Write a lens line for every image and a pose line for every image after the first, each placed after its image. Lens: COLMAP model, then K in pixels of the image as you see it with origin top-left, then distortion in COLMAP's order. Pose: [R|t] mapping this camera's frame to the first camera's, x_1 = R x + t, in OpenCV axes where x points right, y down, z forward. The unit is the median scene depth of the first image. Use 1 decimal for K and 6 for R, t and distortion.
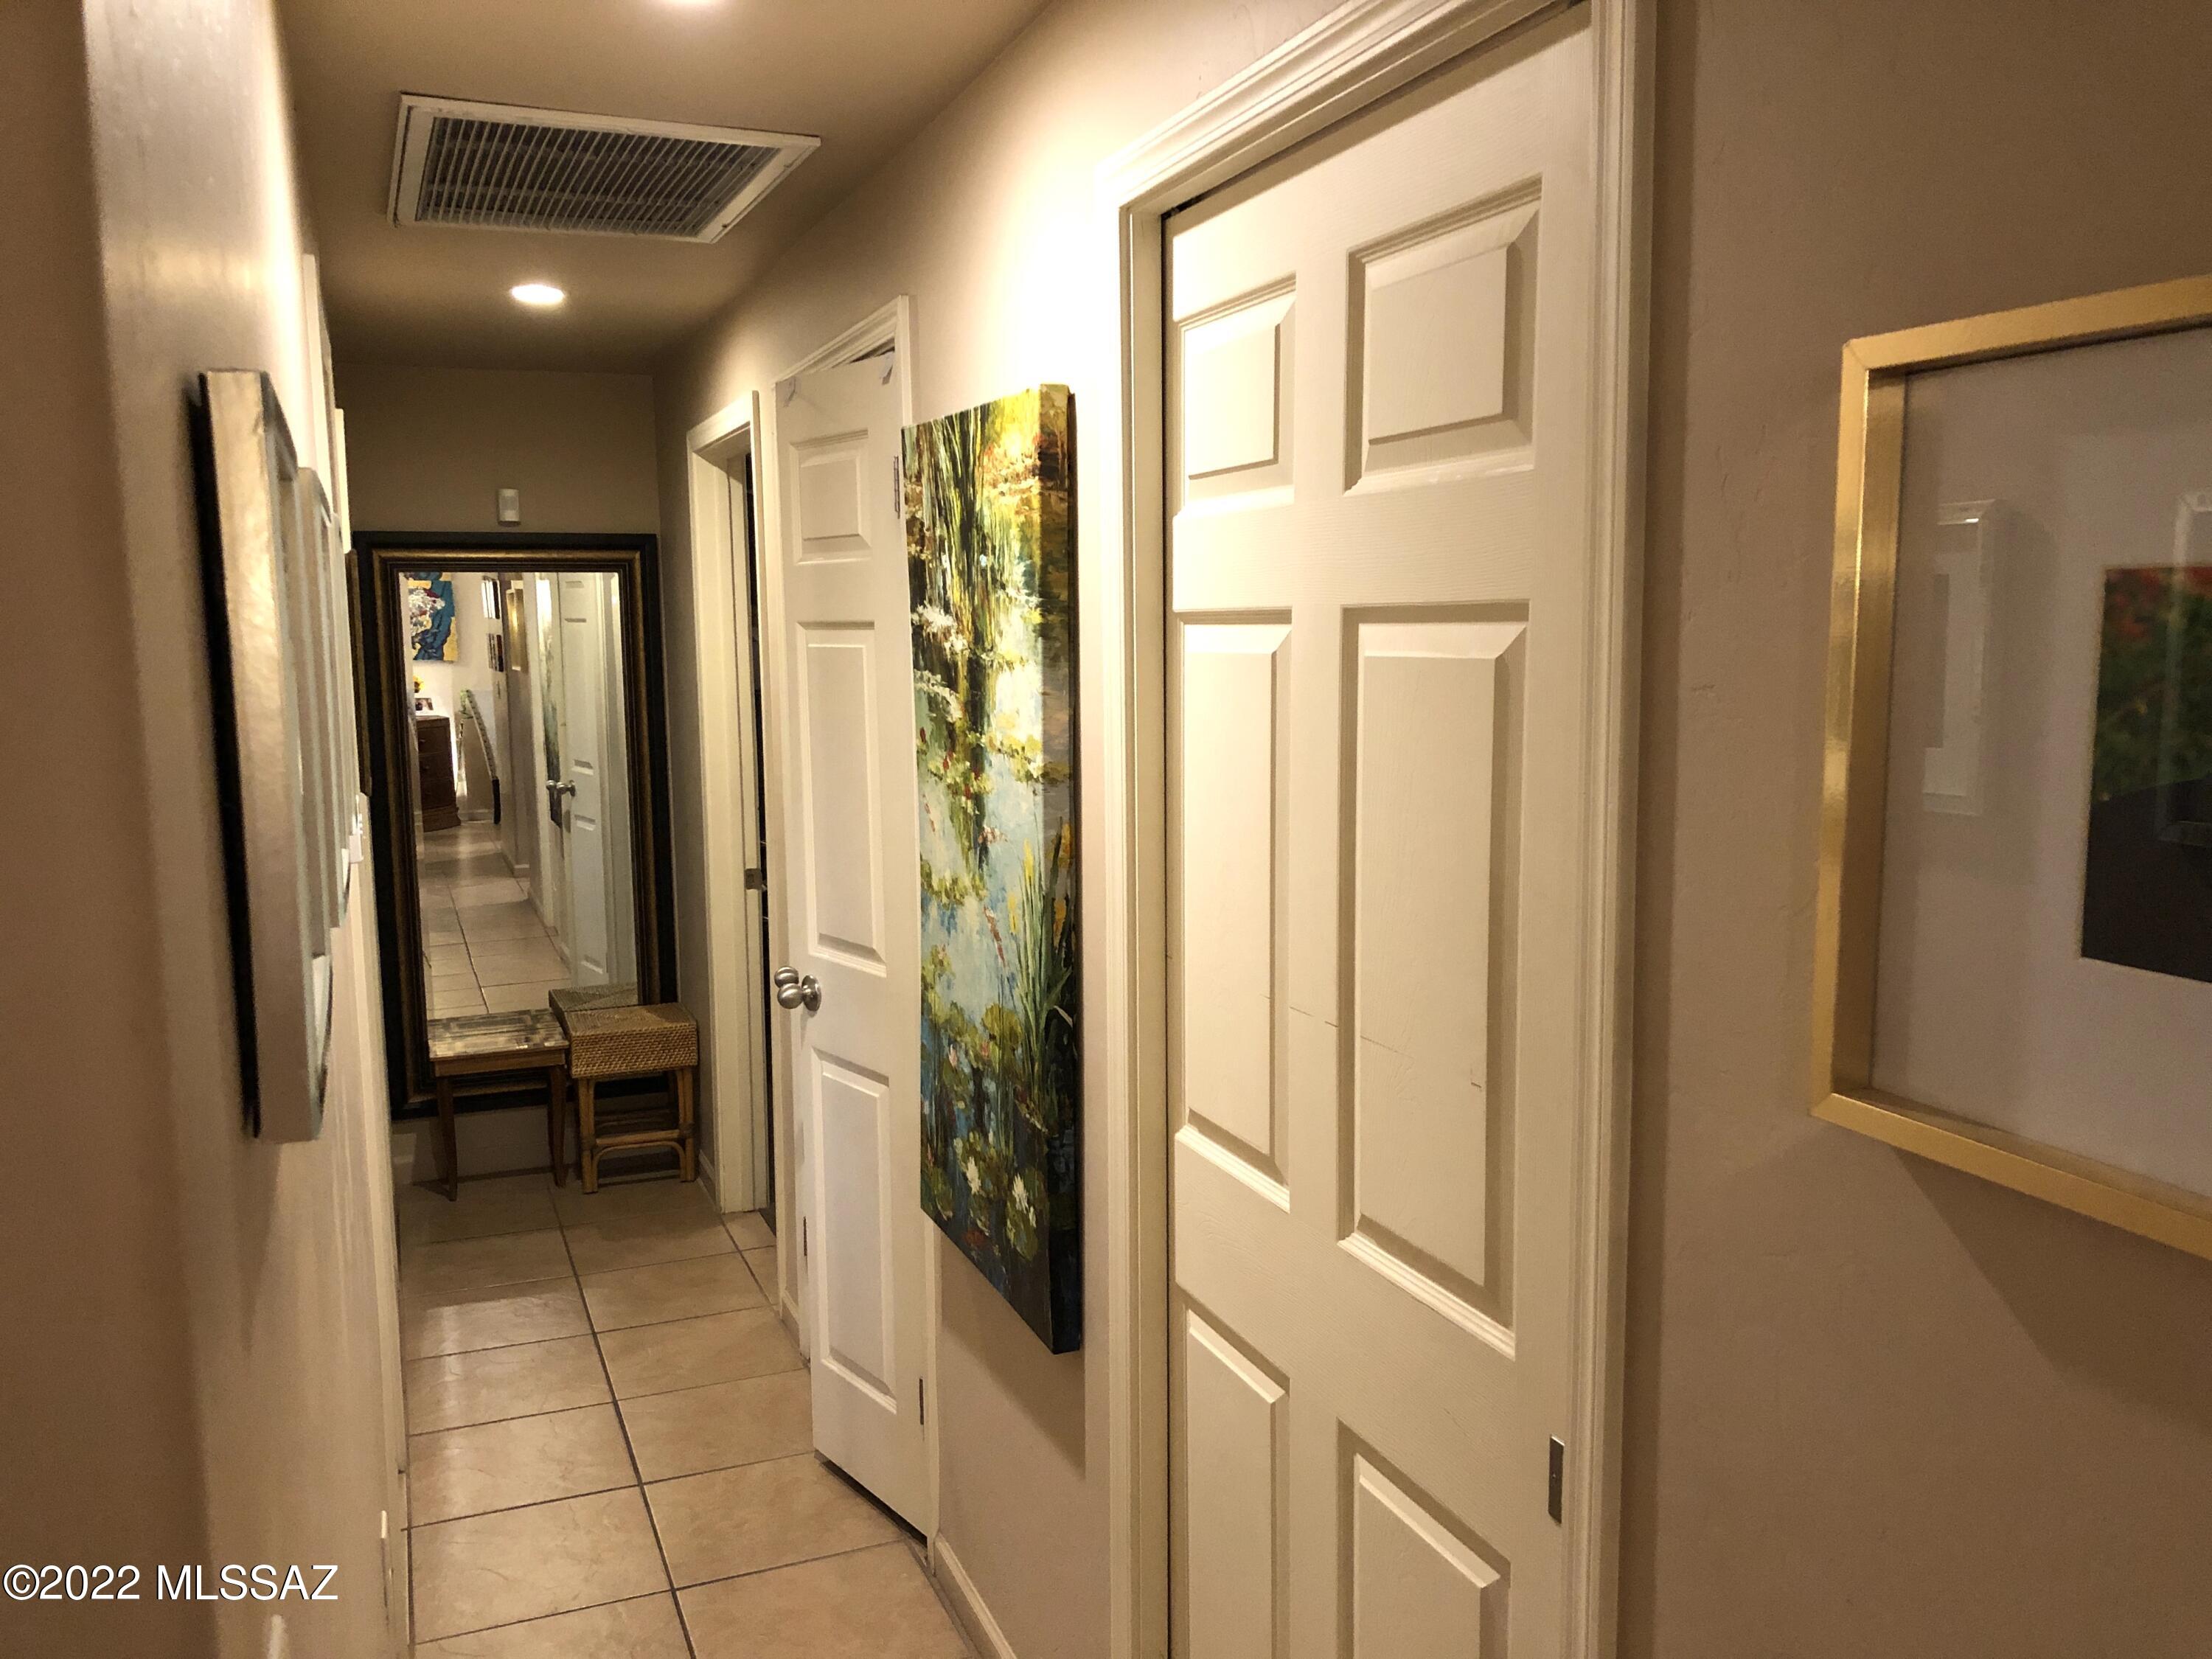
lens RADIAL K [[1825.3, 0, 1106.0], [0, 1825.3, 829.5], [0, 0, 1]] dist [0.036830, -0.073296]
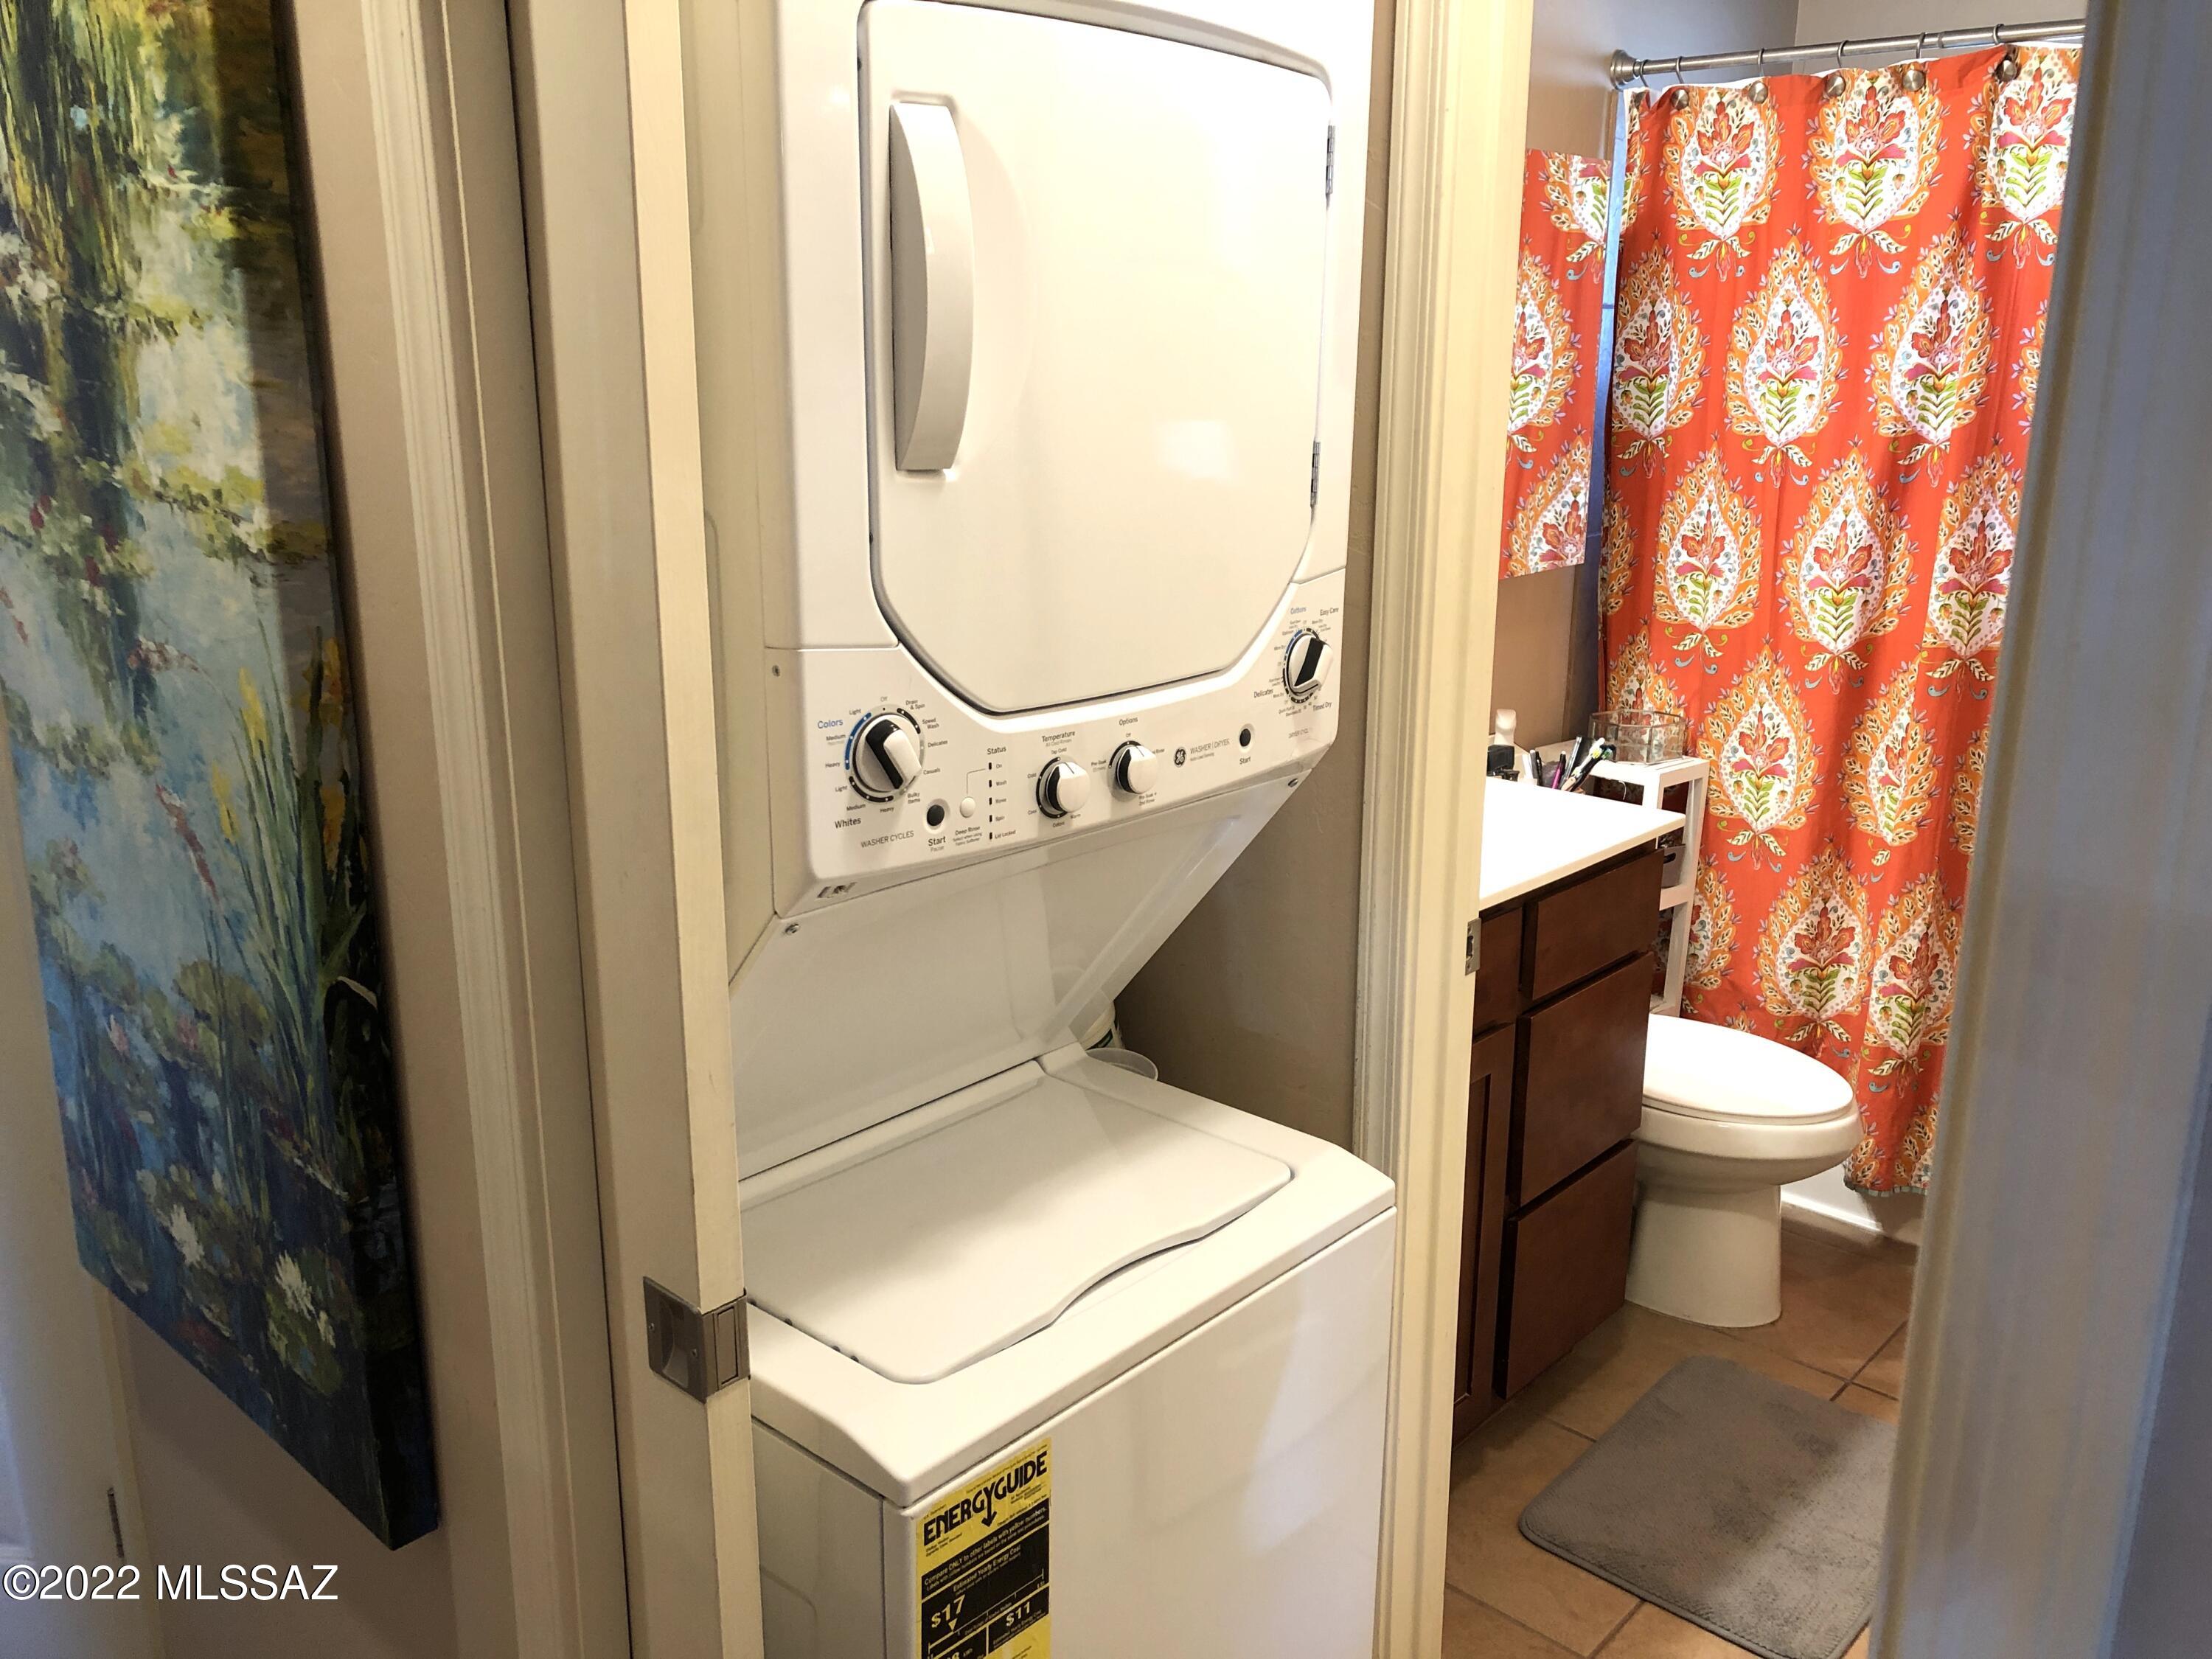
lens RADIAL K [[1825.3, 0, 1106.0], [0, 1825.3, 829.5], [0, 0, 1]] dist [0.036830, -0.073296]
pose [[0.898198, -0.103804, 0.427159, -0.048824], [0.033150, 0.984947, 0.169646, -0.029177], [-0.438339, -0.138215, 0.888119, 0.399717]]
